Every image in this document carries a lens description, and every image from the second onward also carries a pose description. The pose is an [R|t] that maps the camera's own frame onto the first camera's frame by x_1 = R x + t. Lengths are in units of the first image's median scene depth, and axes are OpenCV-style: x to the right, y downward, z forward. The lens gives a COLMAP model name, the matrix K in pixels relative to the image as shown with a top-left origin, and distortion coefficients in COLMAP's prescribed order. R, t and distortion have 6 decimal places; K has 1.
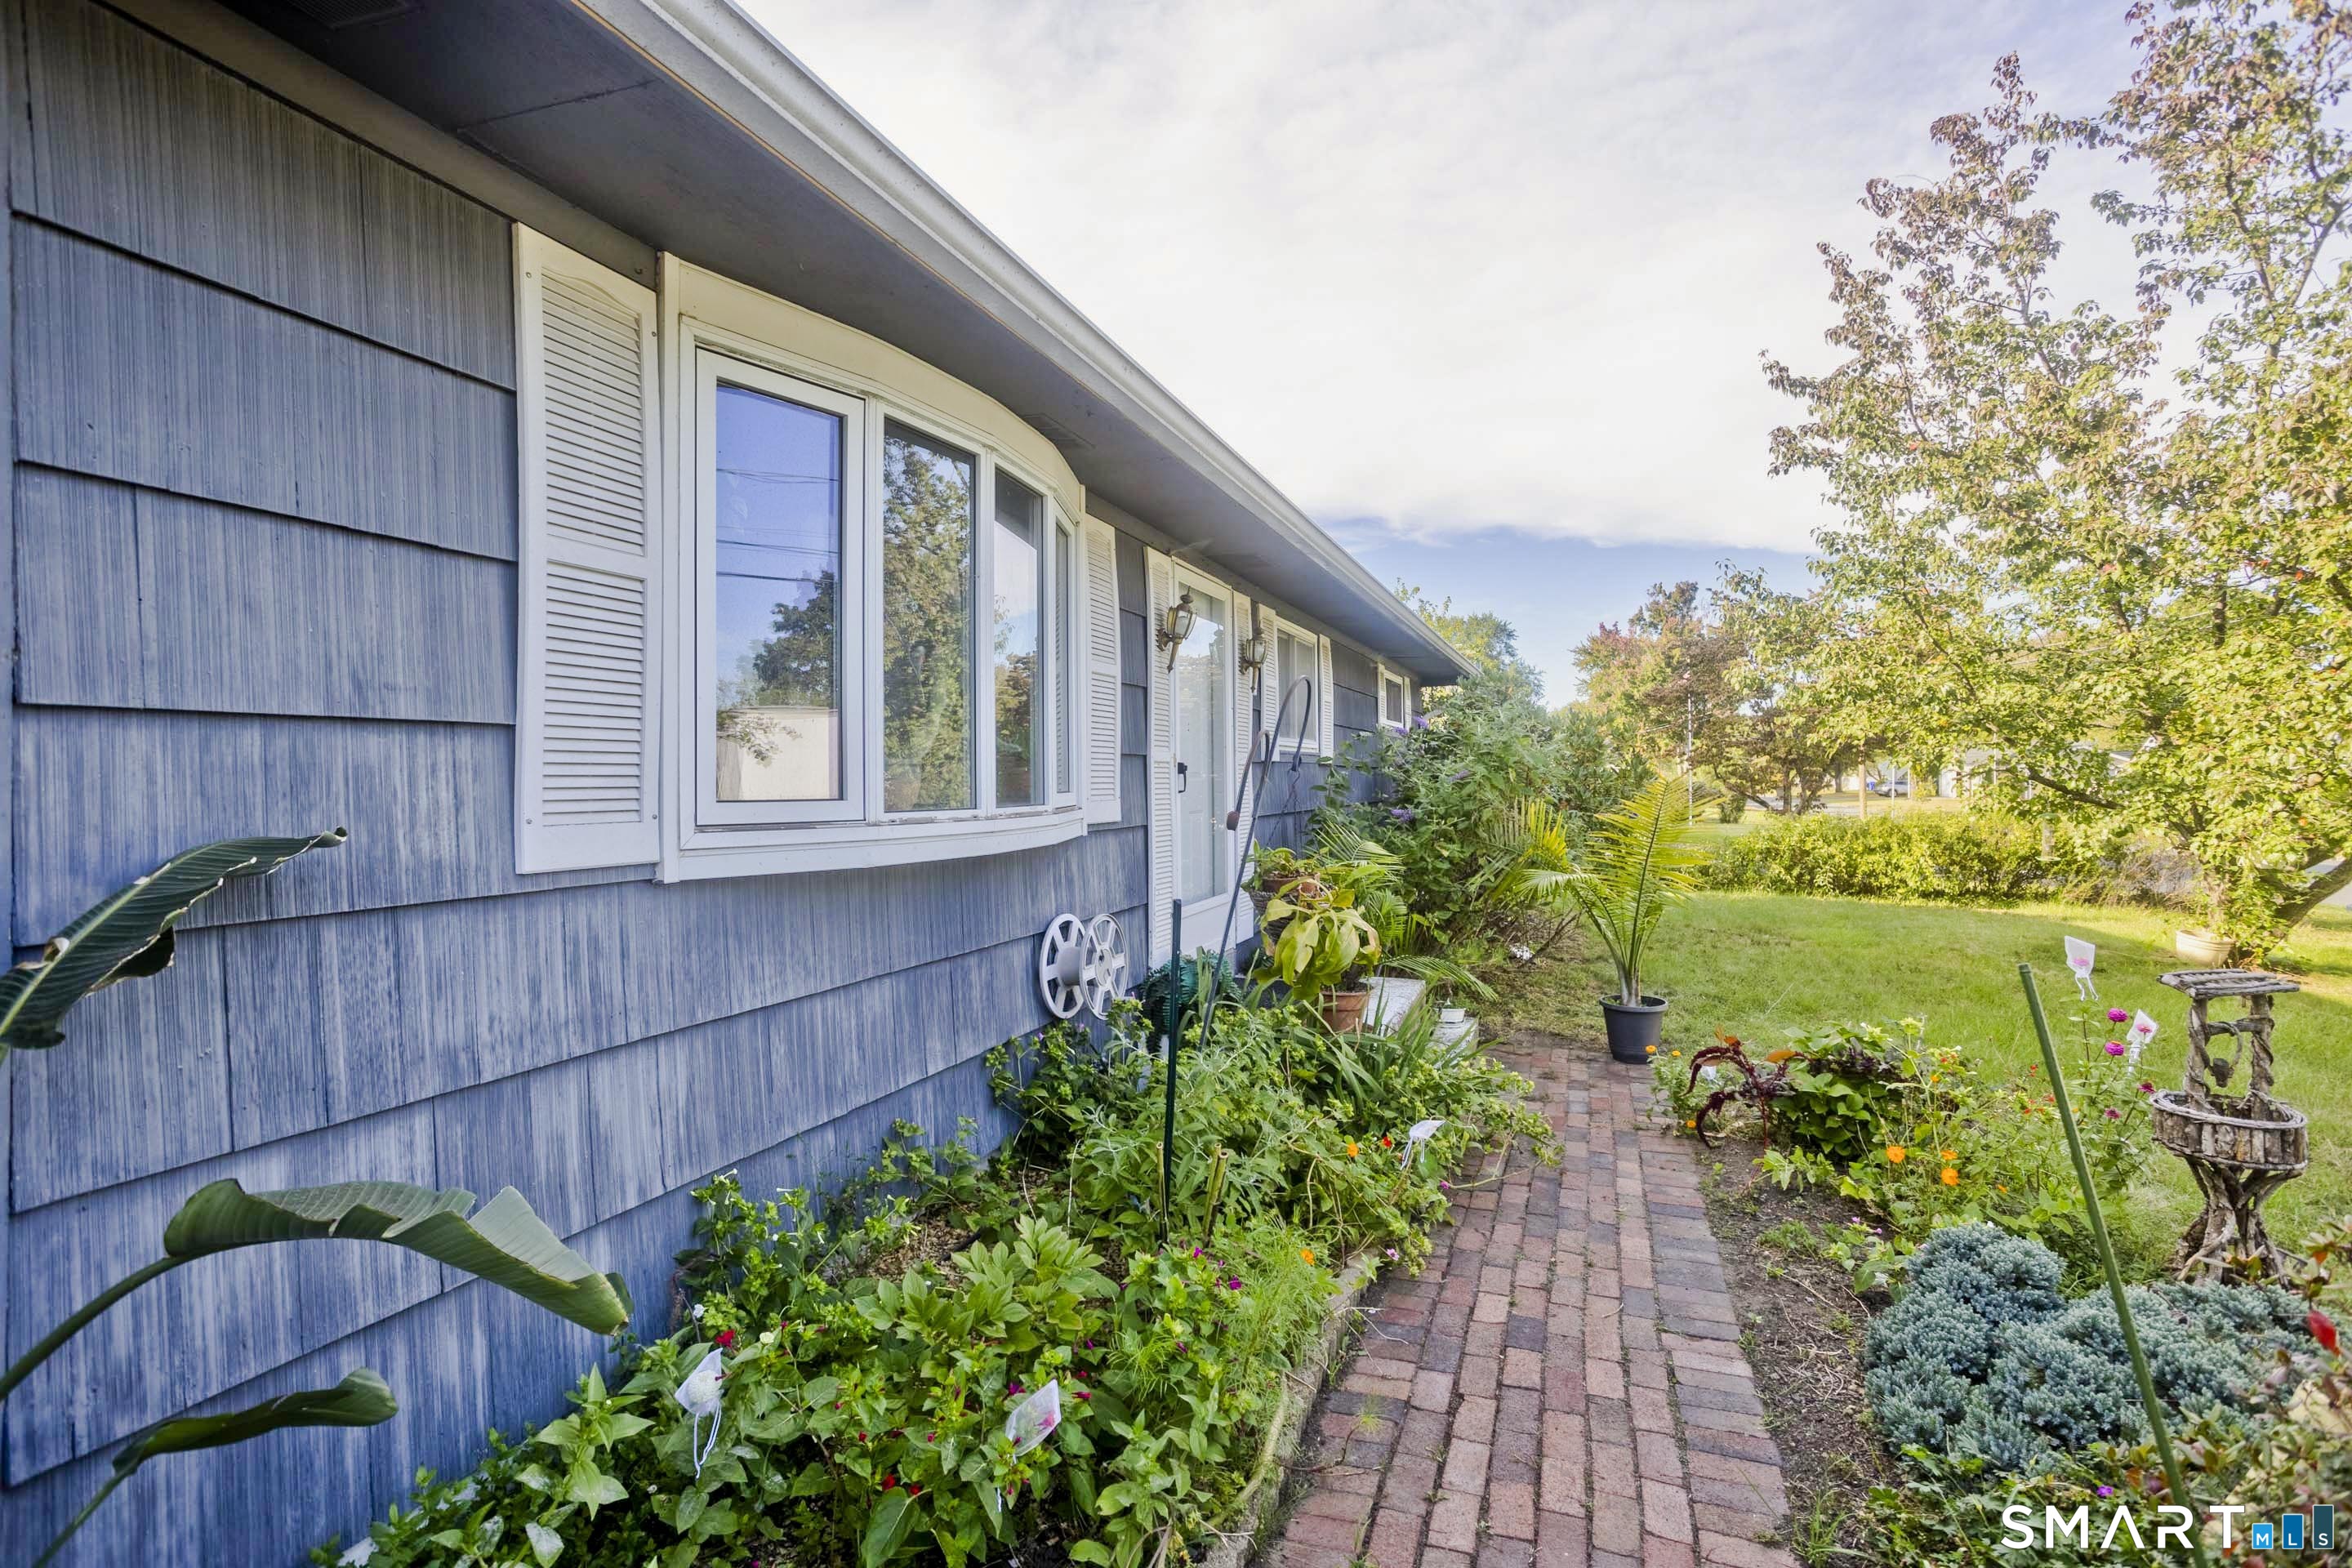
lens RADIAL K [[1123.8, 0, 1183.9], [0, 1123.8, 774.8], [0, 0, 1]] dist [-0.057817, 0.036946]
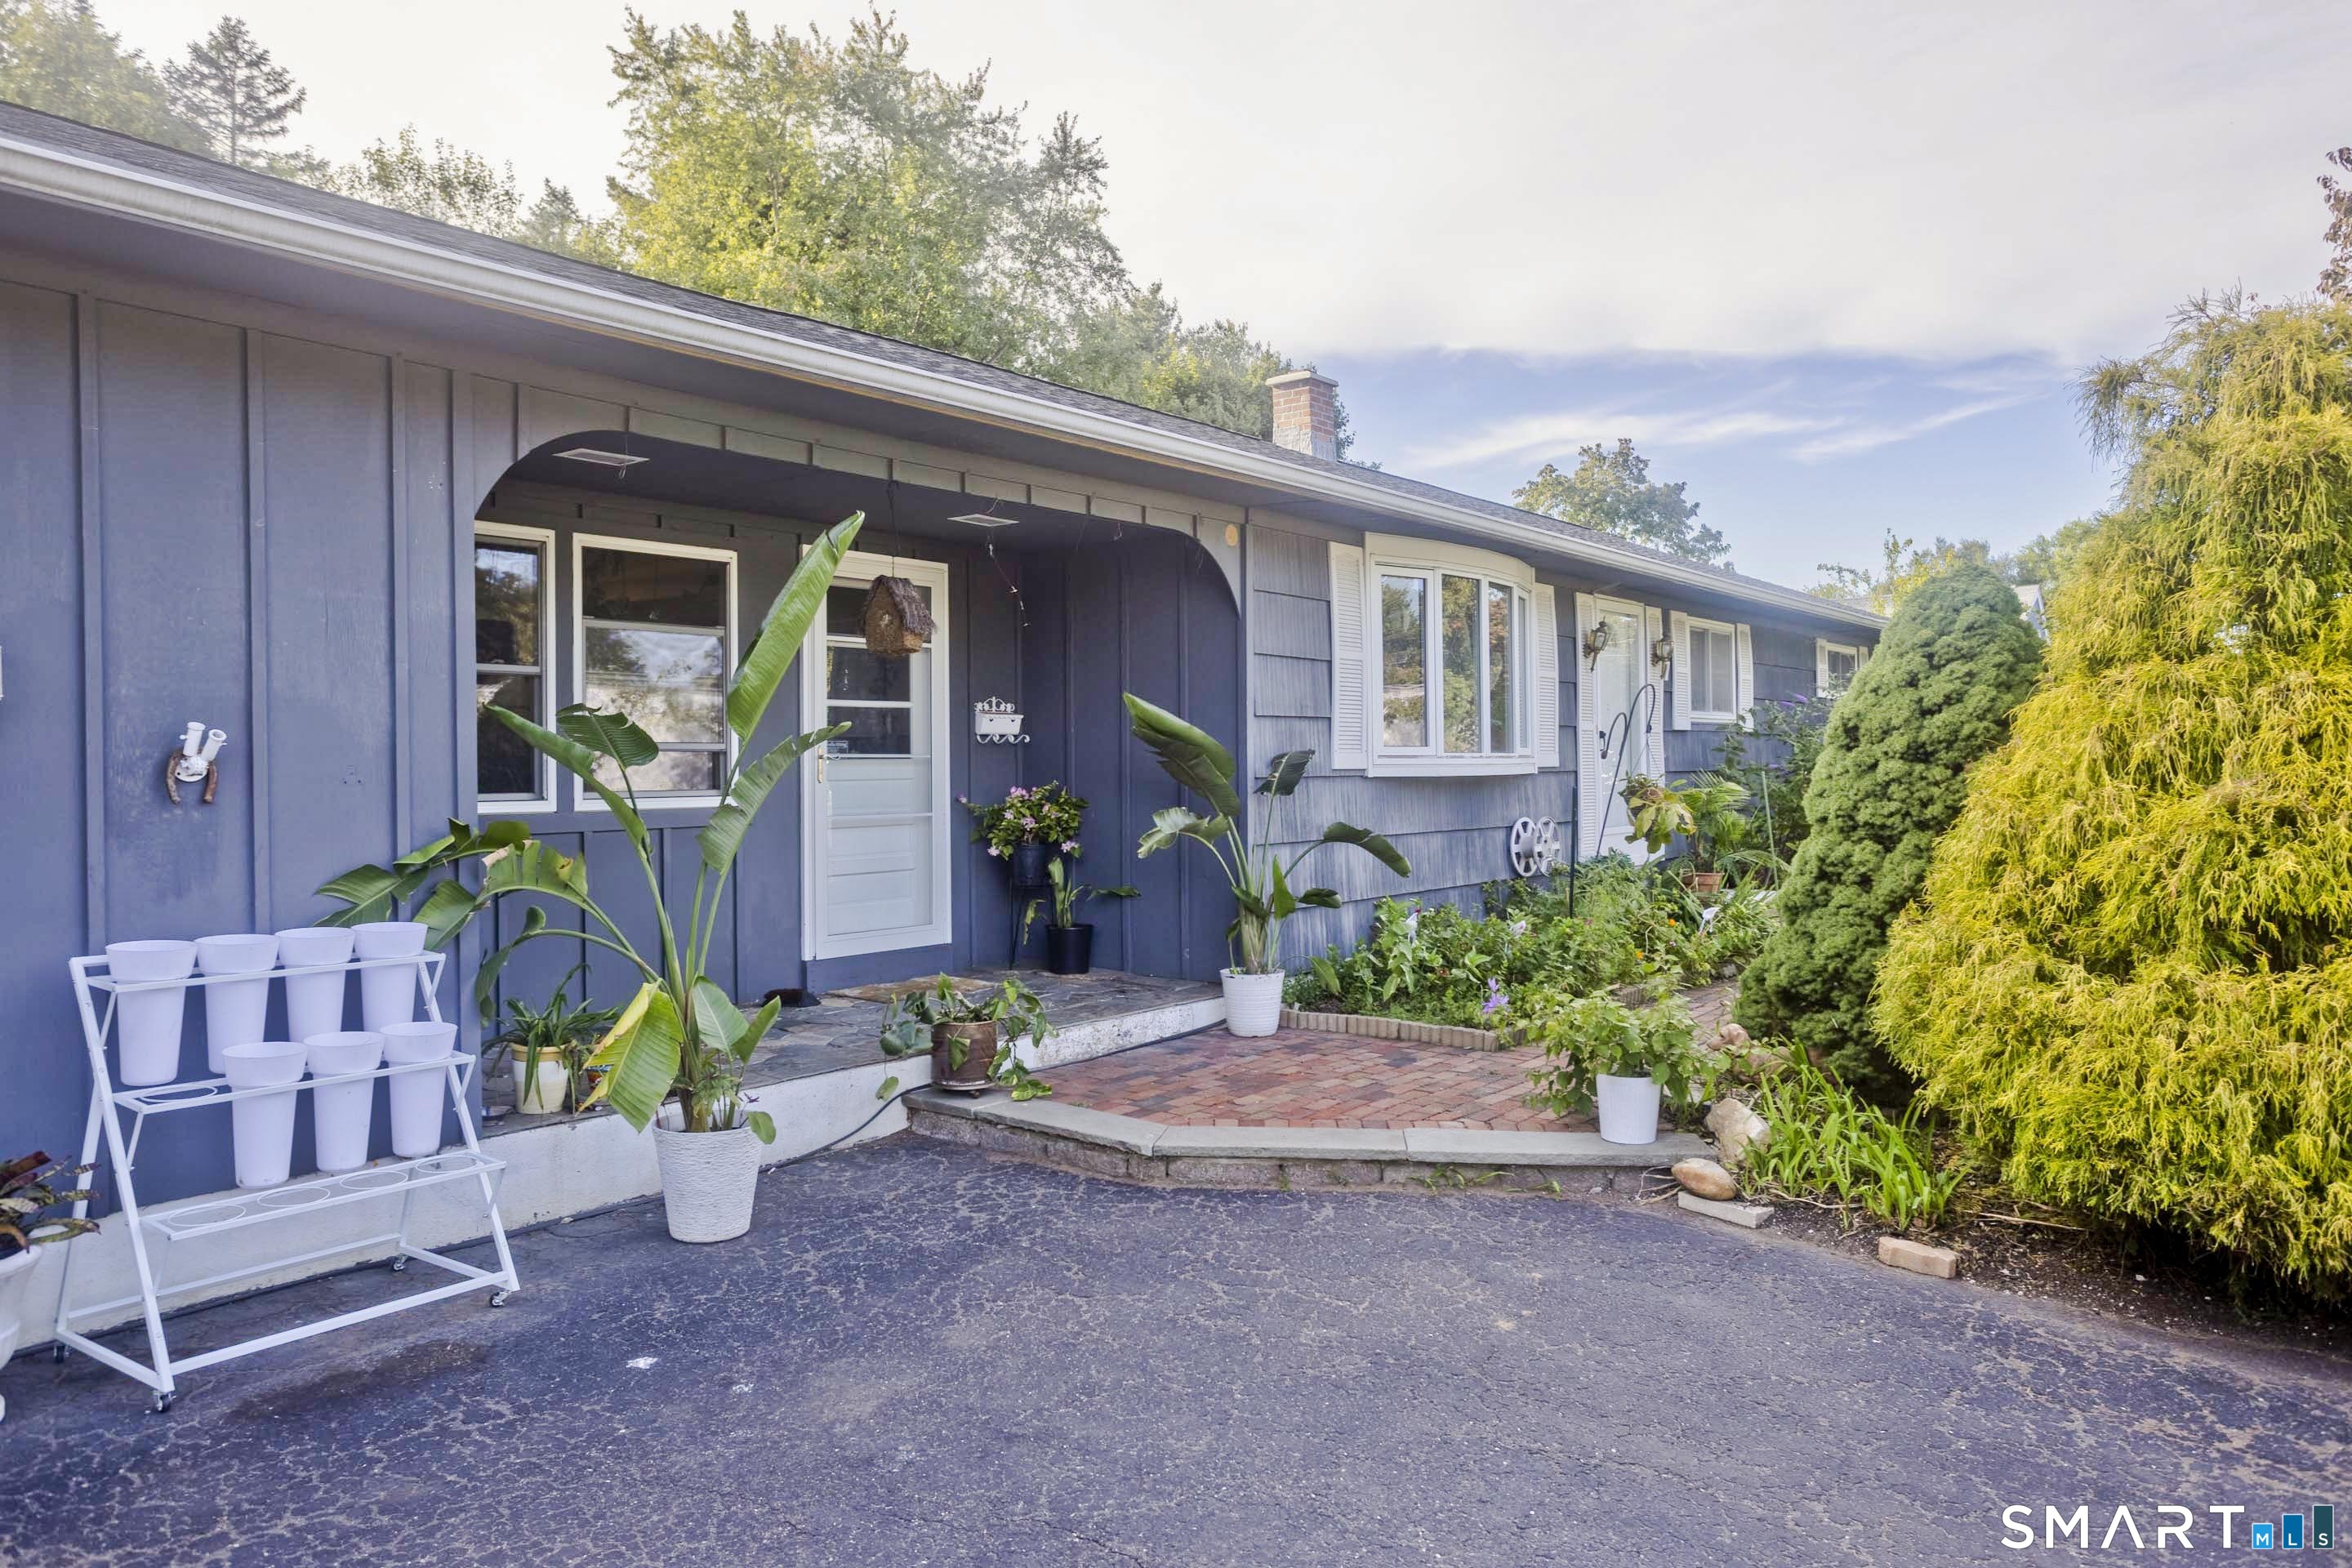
lens RADIAL K [[1668.0, 0, 1176.0], [0, 1668.0, 784.0], [0, 0, 1]] dist [-0.001987, -0.000237]
pose [[0.953636, -0.003519, -0.300943, 0.159010], [0.007478, 0.999900, 0.012001, 0.037092], [0.300871, -0.013695, 0.953567, -1.647654]]
